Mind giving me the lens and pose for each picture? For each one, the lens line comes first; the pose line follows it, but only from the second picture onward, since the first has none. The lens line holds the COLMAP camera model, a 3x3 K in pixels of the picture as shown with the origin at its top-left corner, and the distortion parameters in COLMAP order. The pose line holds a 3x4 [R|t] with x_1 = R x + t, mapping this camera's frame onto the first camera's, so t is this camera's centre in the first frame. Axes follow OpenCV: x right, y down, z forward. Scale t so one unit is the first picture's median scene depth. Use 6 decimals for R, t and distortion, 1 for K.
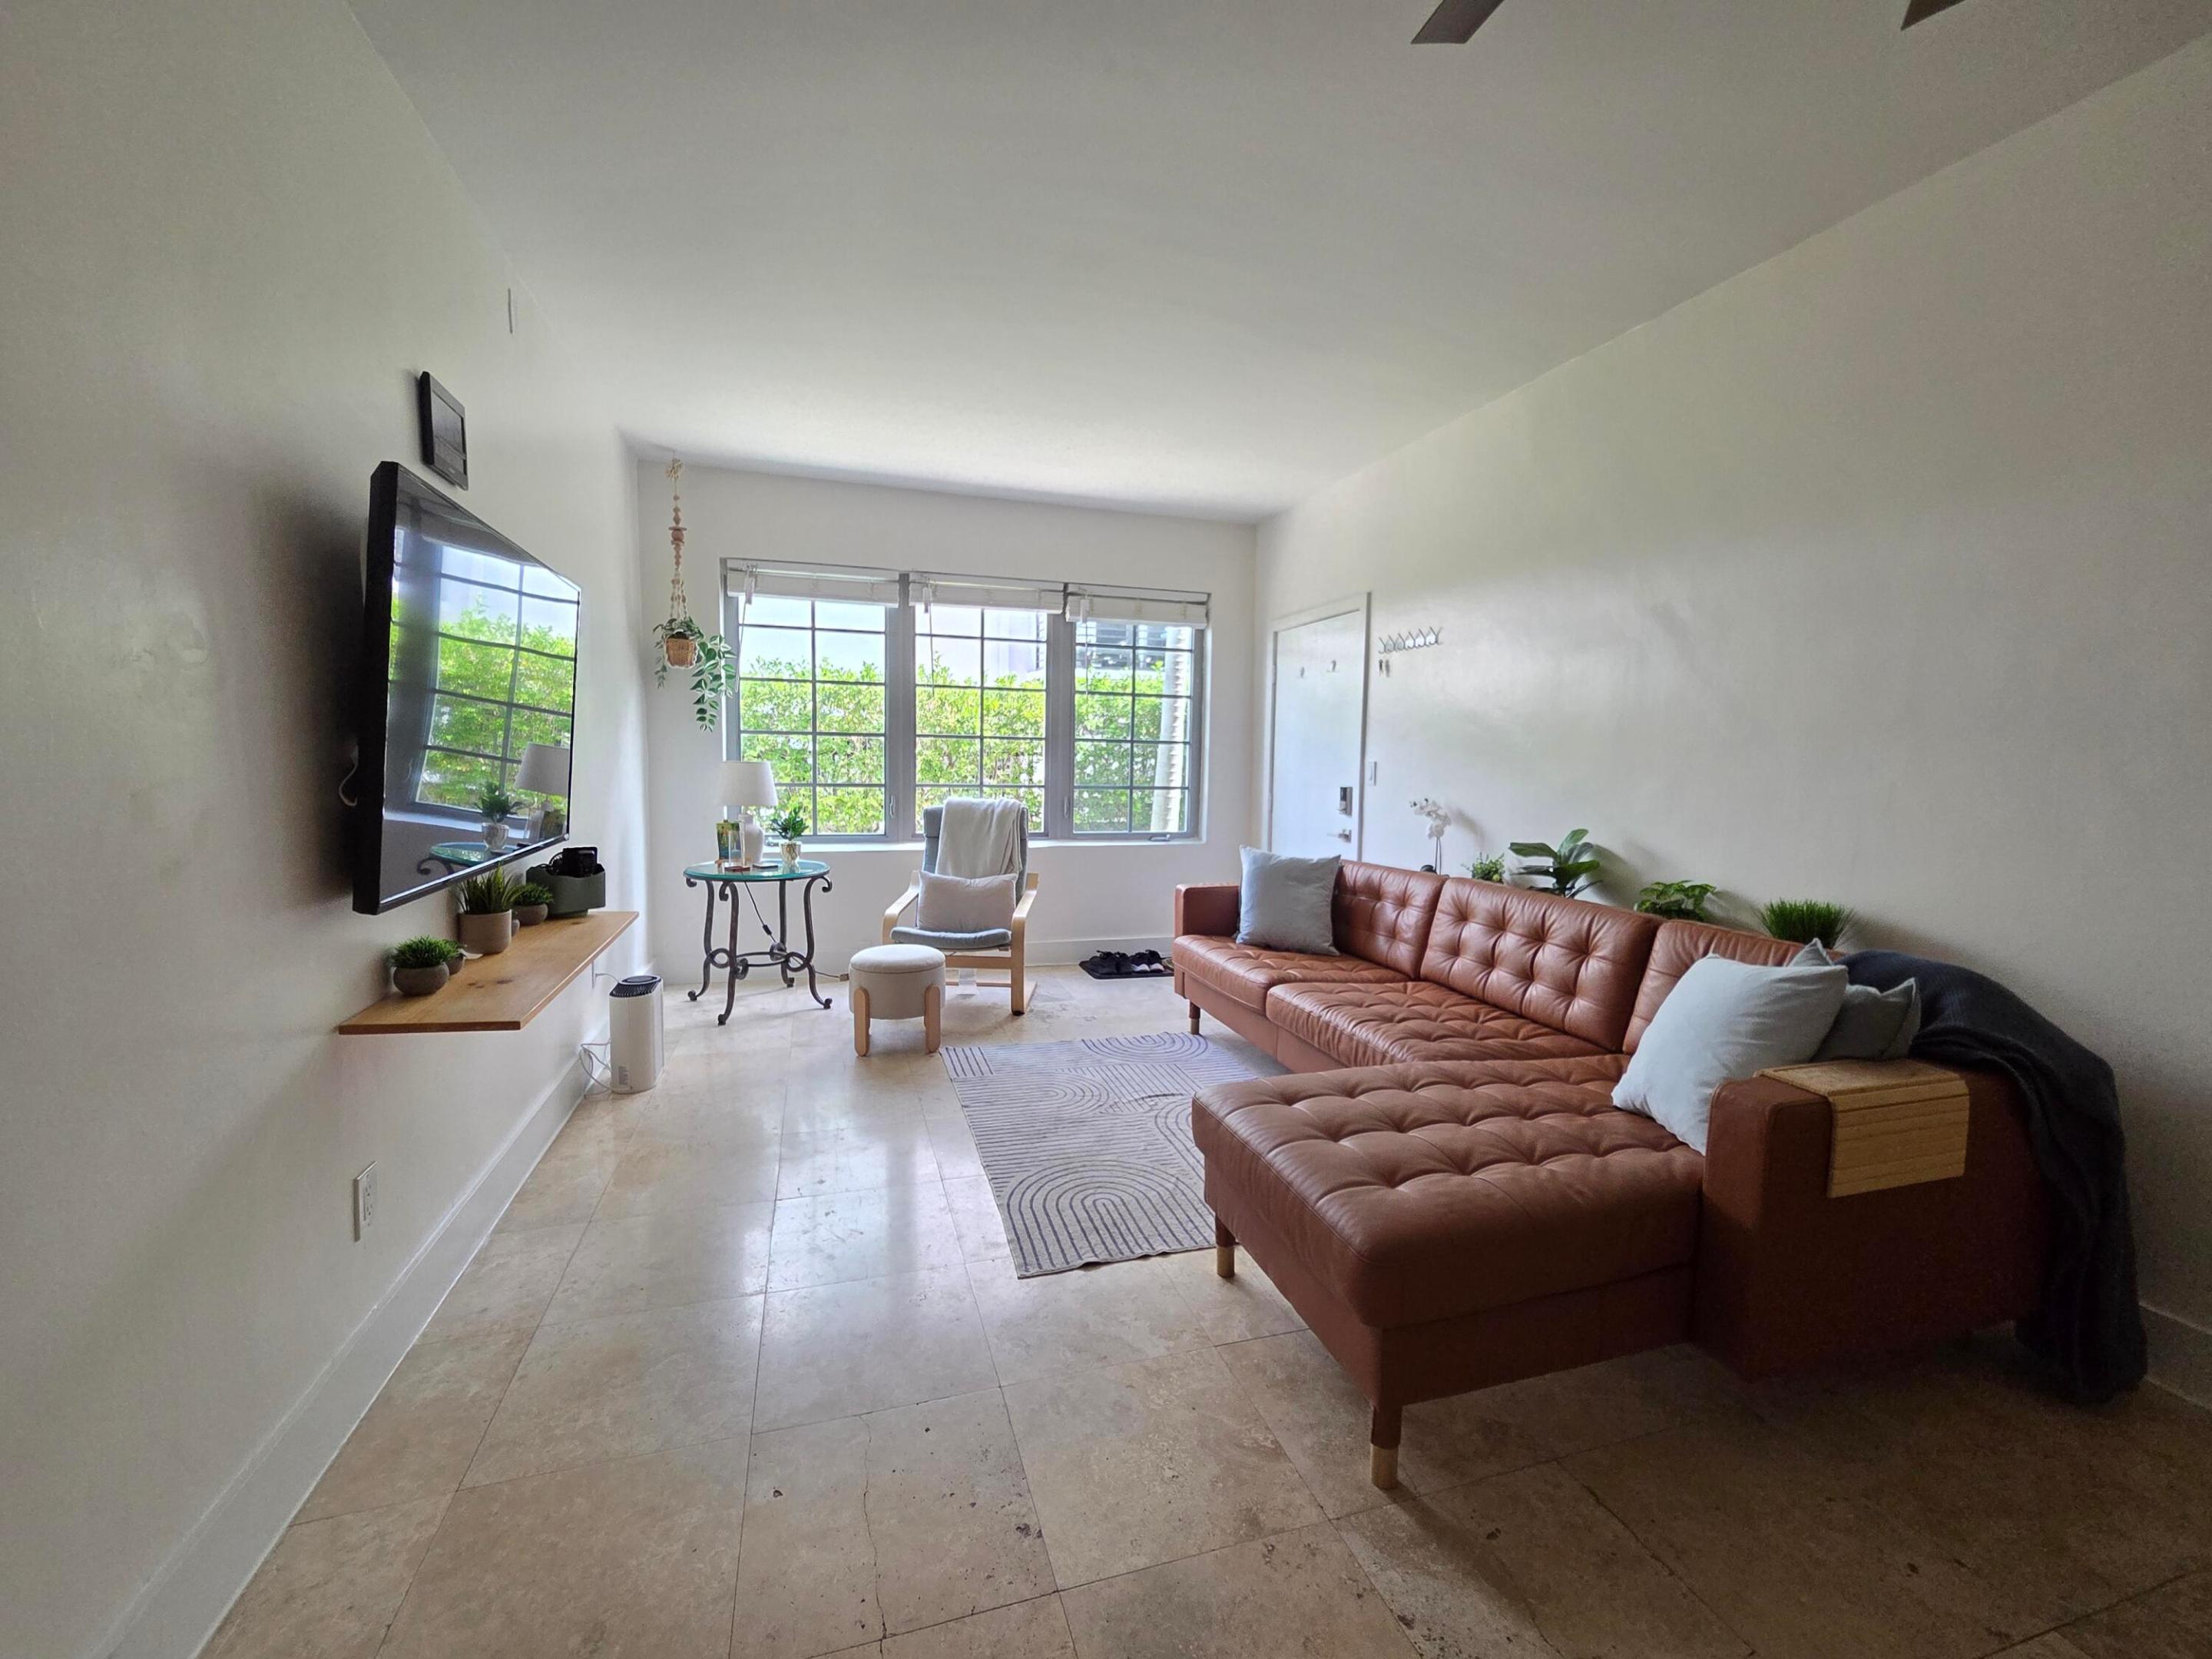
lens RADIAL K [[896.1, 0, 1106.0], [0, 896.1, 829.5], [0, 0, 1]] dist [-0.000819, -0.000040]
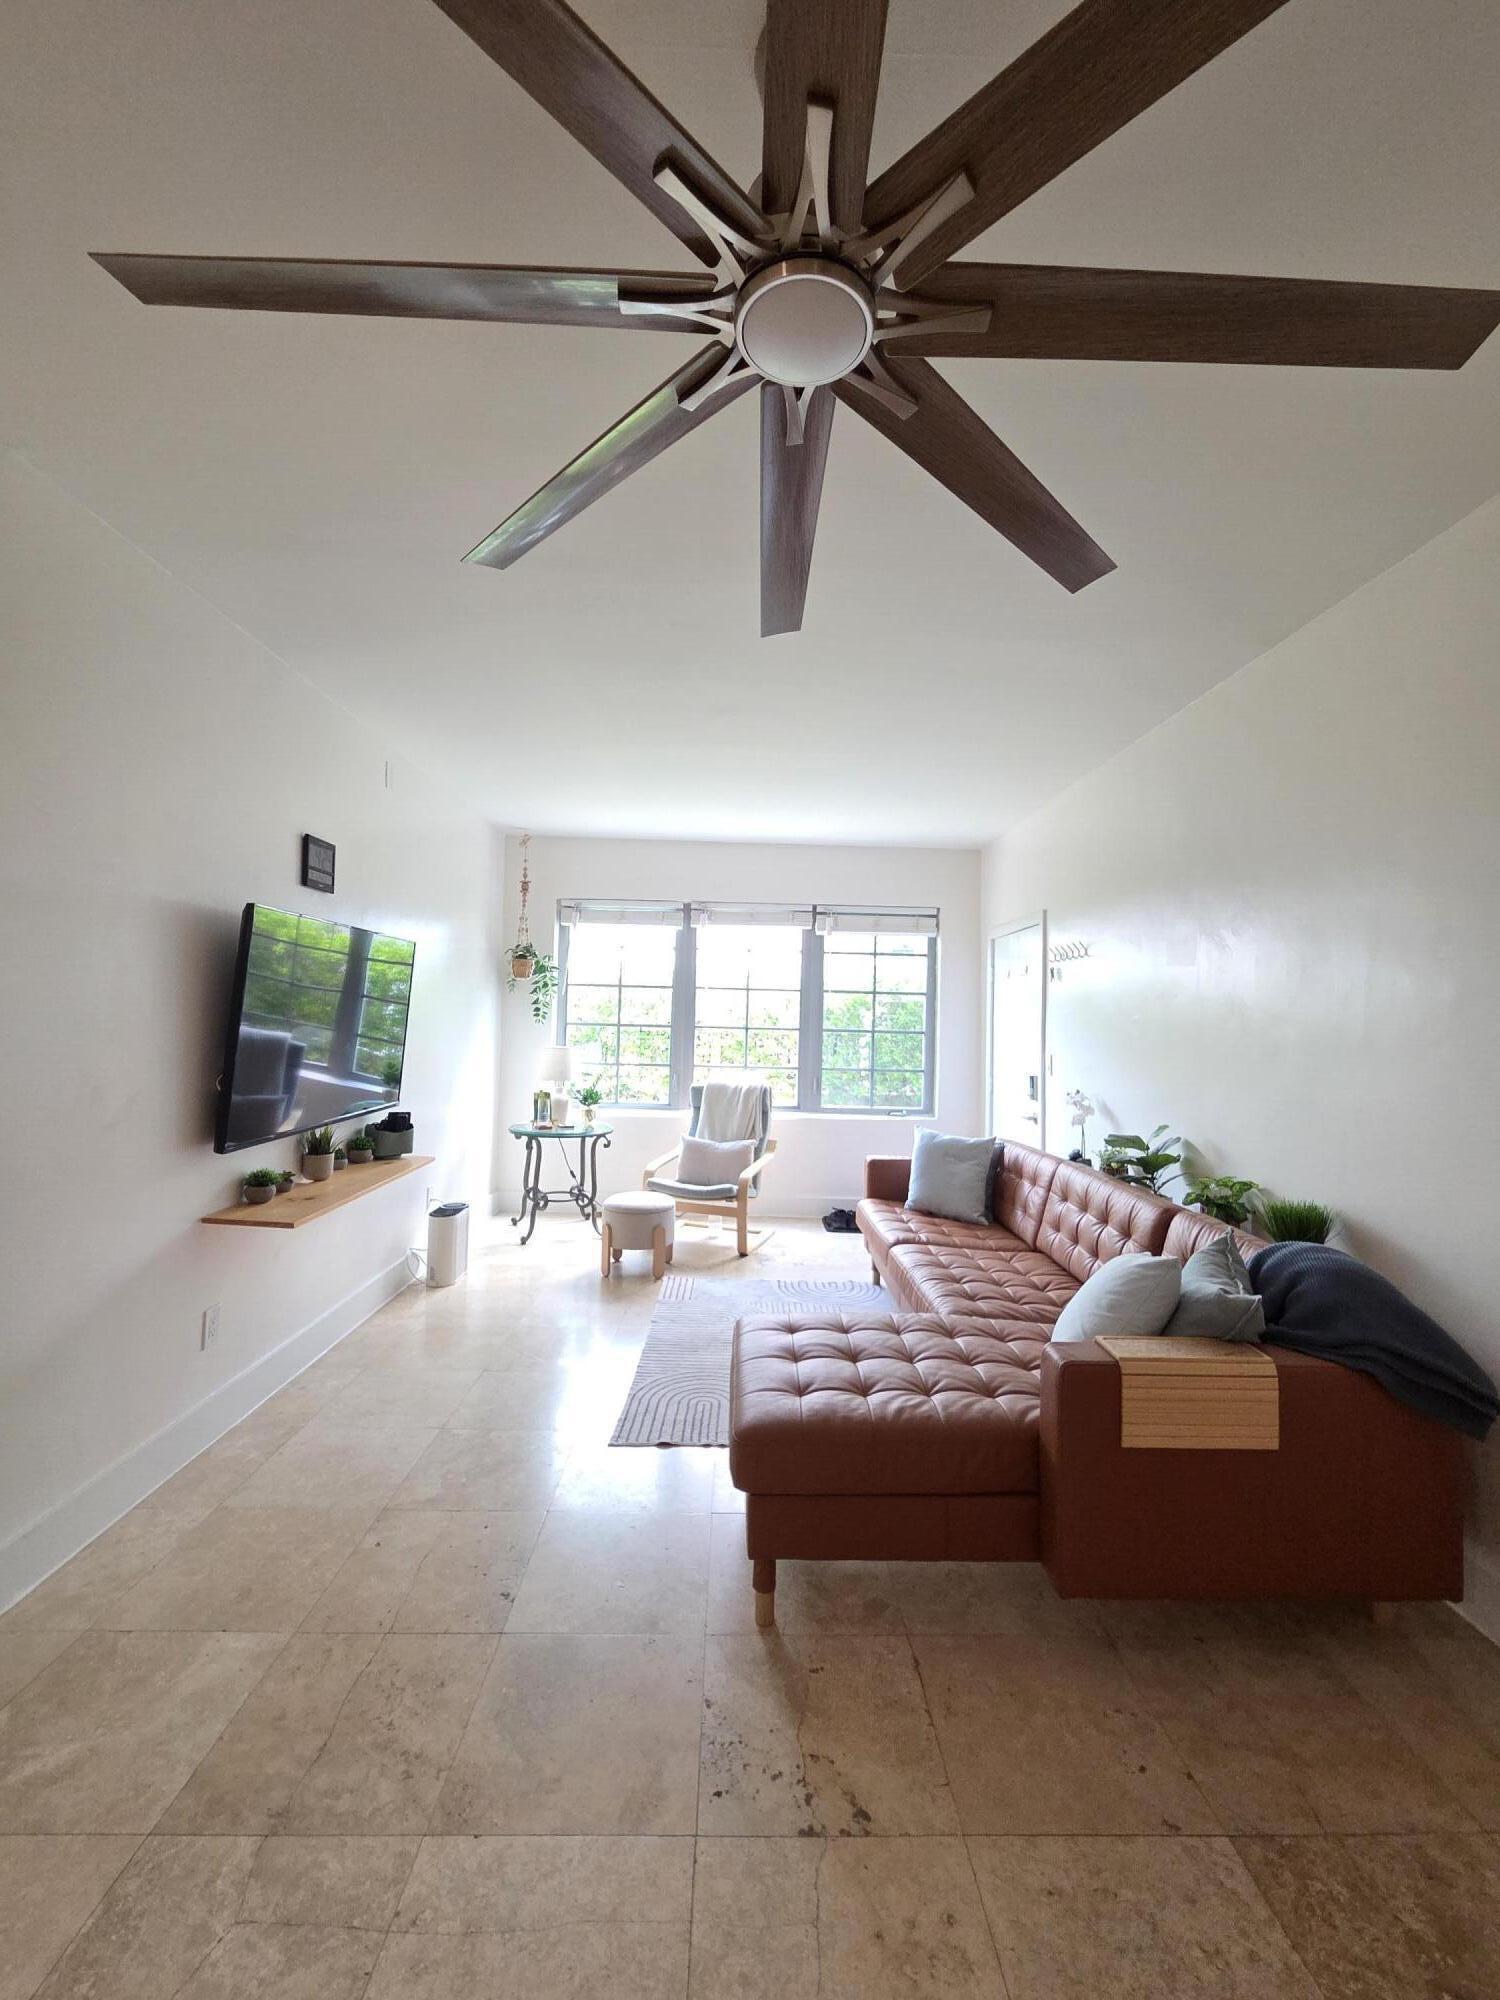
lens RADIAL K [[810.2, 0, 770.5], [0, 810.2, 996.4], [0, 0, 1]] dist [-0.000819, -0.000040]
pose [[0.963140, -0.002270, -0.268992, 0.252962], [-0.029078, 0.993226, -0.112499, -0.025359], [0.267426, 0.116174, 0.956550, -0.103908]]
